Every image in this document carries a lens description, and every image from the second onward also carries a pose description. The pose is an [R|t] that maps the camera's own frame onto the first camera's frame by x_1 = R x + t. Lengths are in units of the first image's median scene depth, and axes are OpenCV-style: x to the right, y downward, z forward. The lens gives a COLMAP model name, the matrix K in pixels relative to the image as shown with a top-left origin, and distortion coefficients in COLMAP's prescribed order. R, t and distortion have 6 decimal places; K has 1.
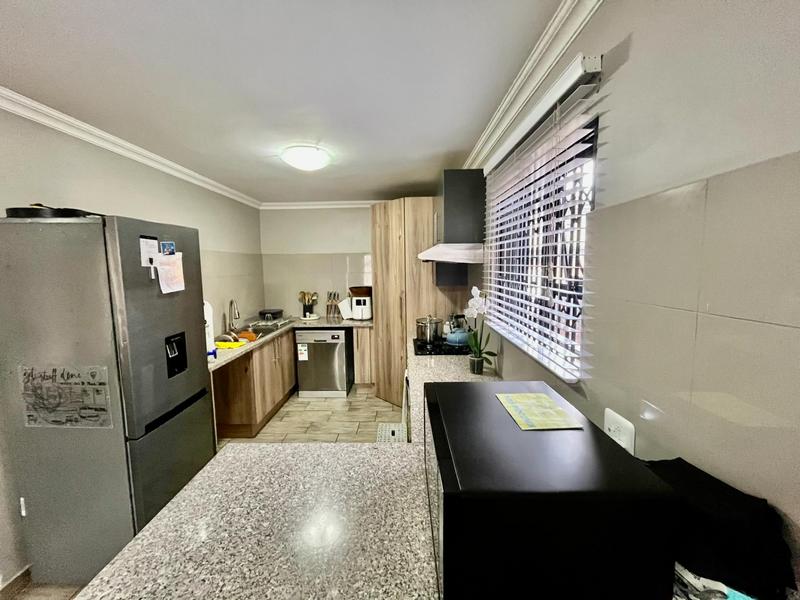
lens RADIAL K [[323.0, 0, 399.7], [0, 323.0, 297.6], [0, 0, 1]] dist [-0.011702, 0.000204]
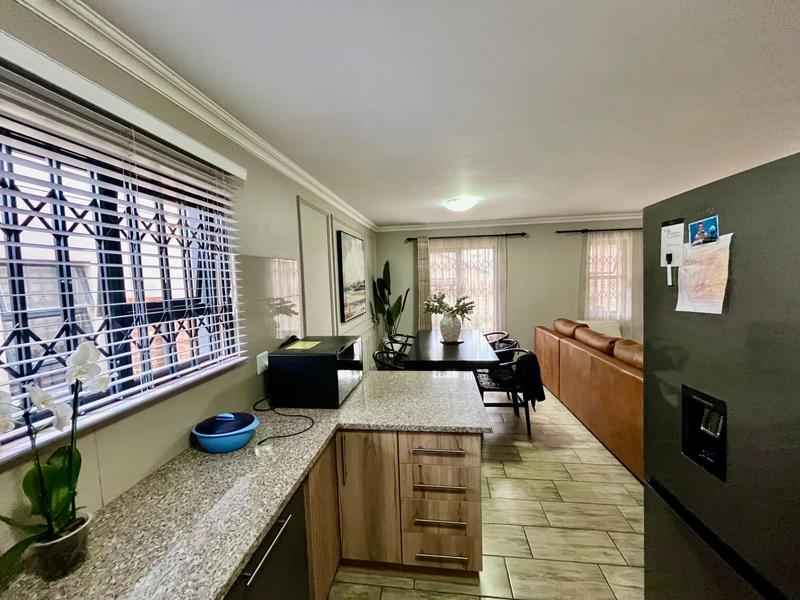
lens RADIAL K [[323.0, 0, 398.3], [0, 323.0, 297.4], [0, 0, 1]] dist [-0.011702, 0.000204]
pose [[-0.991882, 0.043863, 0.119361, -0.286234], [0.063065, 0.984742, 0.162193, -0.170862], [-0.110425, 0.168404, -0.979513, 1.667506]]
